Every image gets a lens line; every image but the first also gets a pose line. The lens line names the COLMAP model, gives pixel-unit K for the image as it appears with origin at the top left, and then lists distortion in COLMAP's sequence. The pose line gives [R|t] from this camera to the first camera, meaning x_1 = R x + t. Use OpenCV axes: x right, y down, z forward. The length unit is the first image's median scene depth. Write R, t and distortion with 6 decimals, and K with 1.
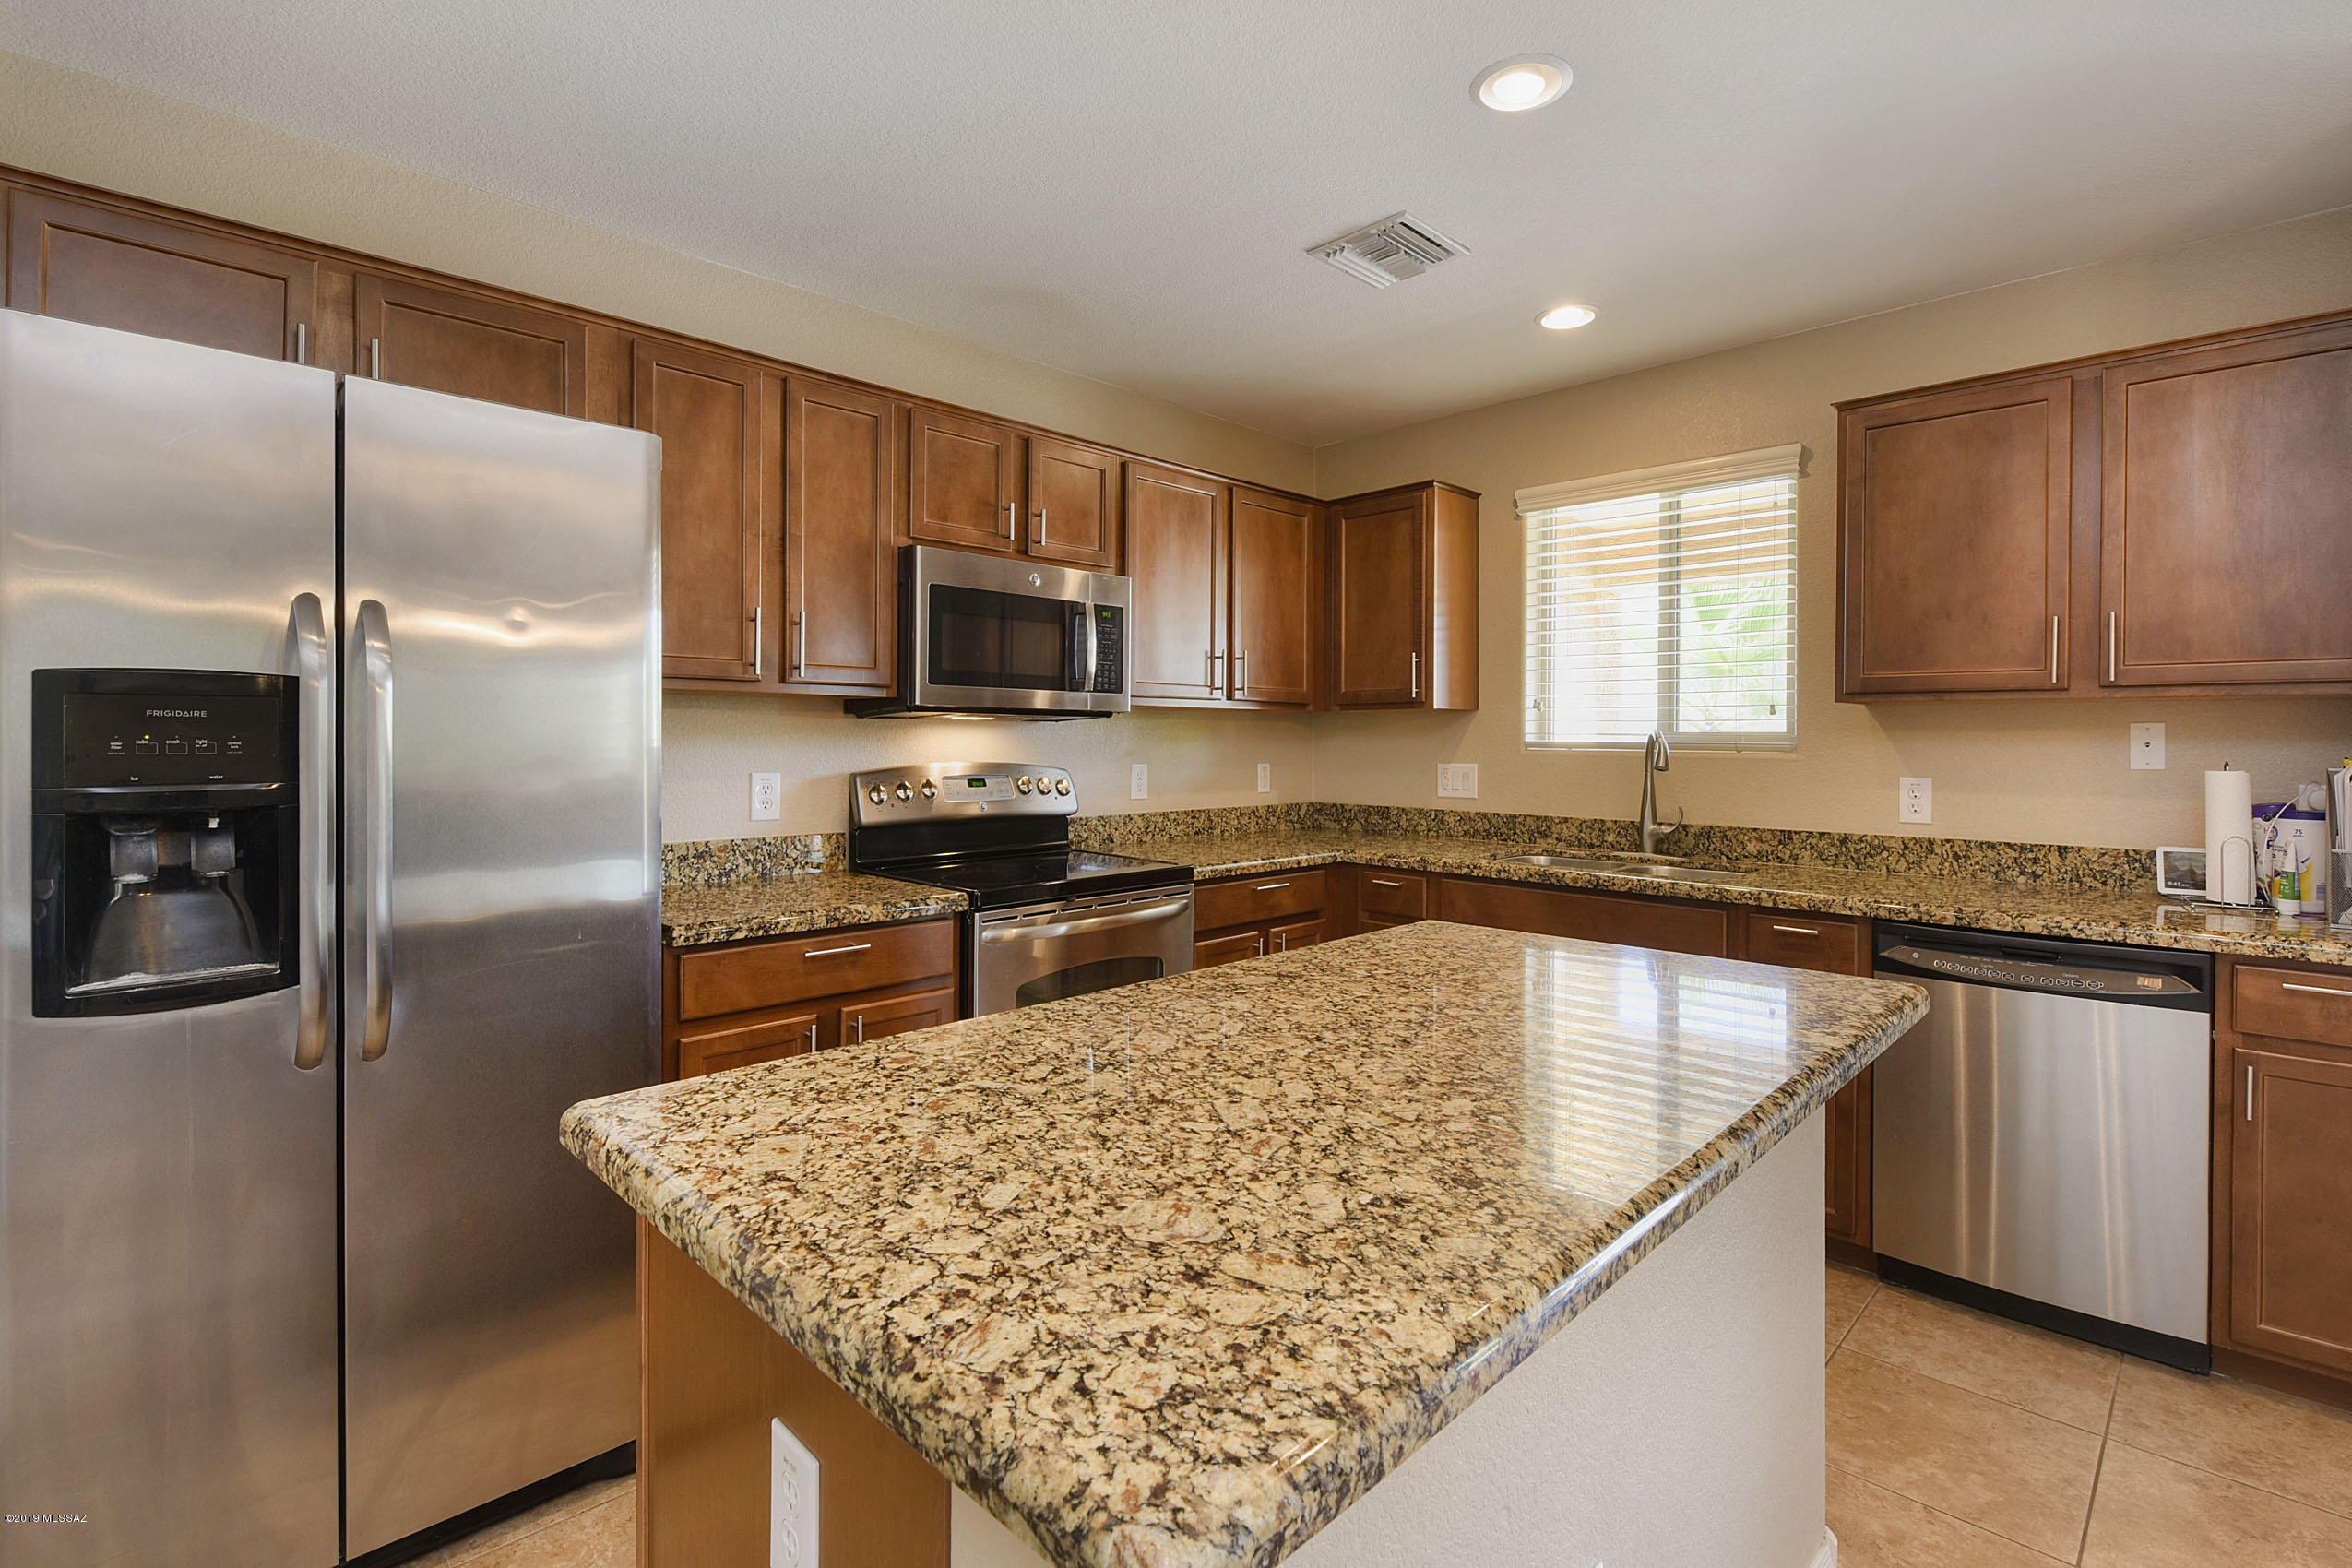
lens RADIAL K [[1058.7, 0, 1235.0], [0, 1058.7, 754.7], [0, 0, 1]] dist [-0.000855, -0.003131]
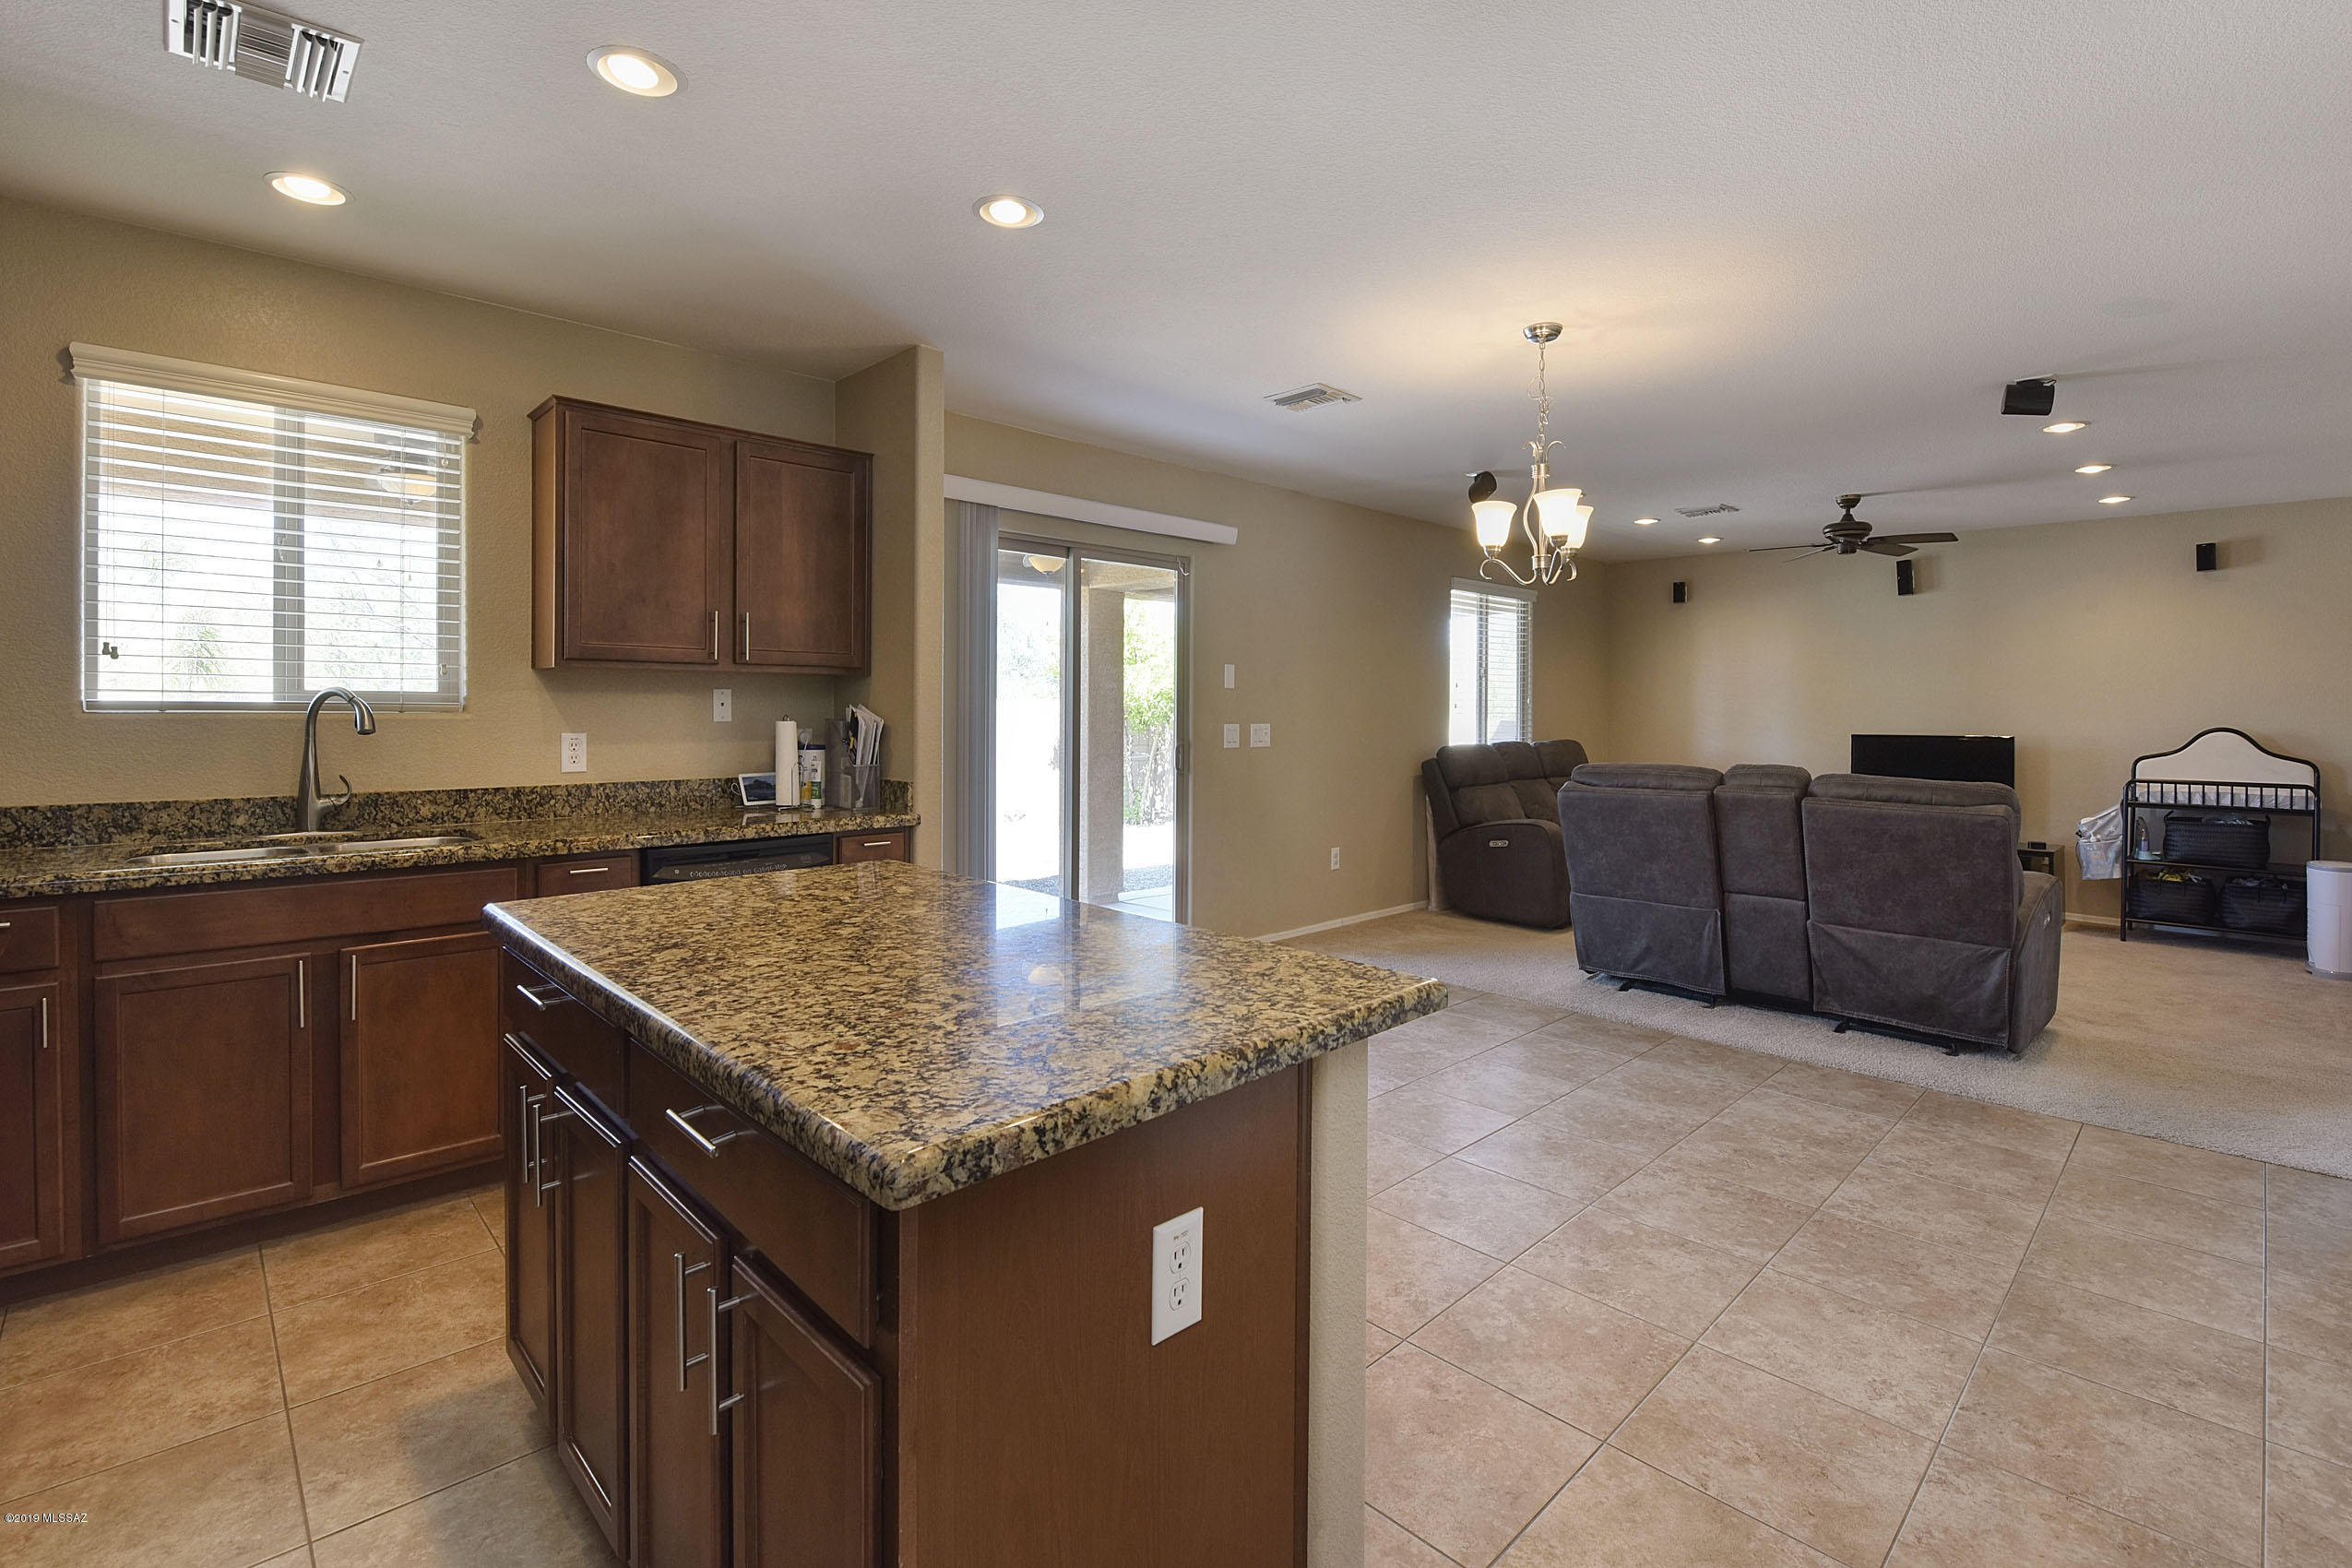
lens RADIAL K [[1149.1, 0, 1205.4], [0, 1149.1, 716.3], [0, 0, 1]] dist [0.005630, -0.001098]
pose [[-0.013274, -0.011776, 0.999843, -0.609641], [0.008112, 0.999896, 0.011884, -0.006020], [-0.999879, 0.008268, -0.013177, 0.315782]]
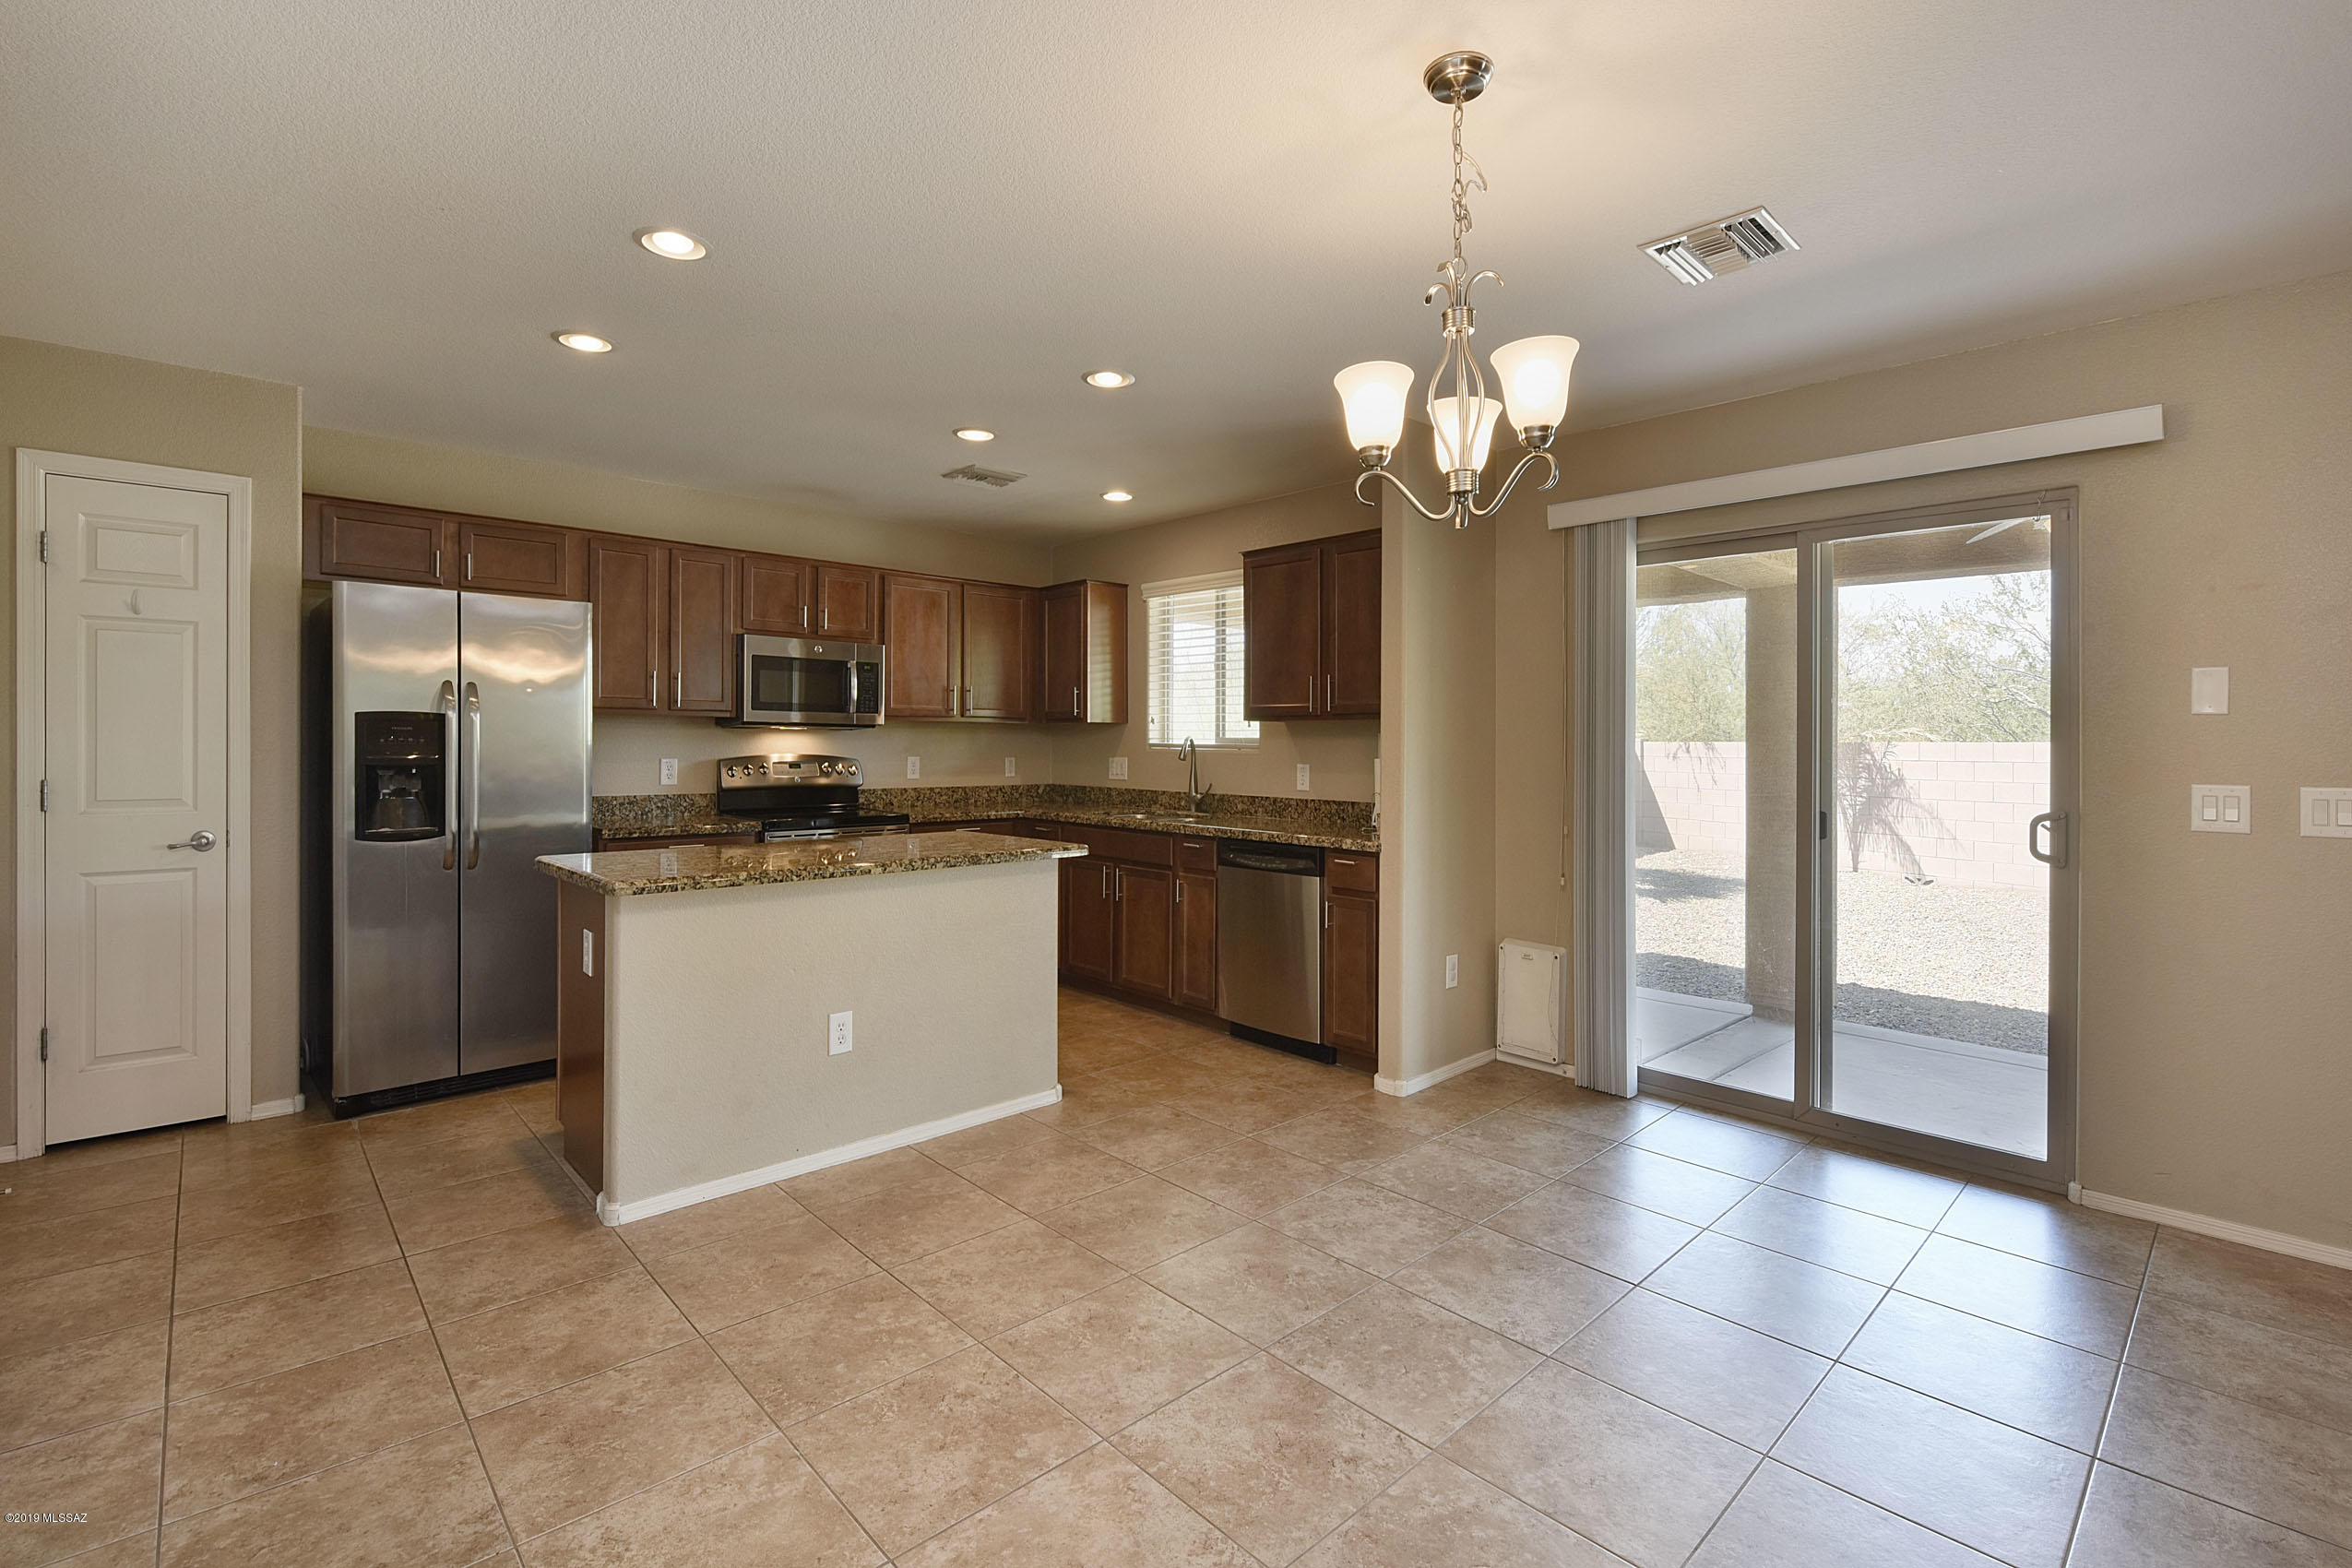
lens RADIAL K [[1053.1, 0, 1159.9], [0, 1053.1, 767.3], [0, 0, 1]] dist [-0.001036, 0.001947]
pose [[0.997619, 0.005233, -0.068764, 0.508470], [-0.004605, 0.999946, 0.009276, 0.011074], [0.068809, -0.008938, 0.997590, -0.720759]]
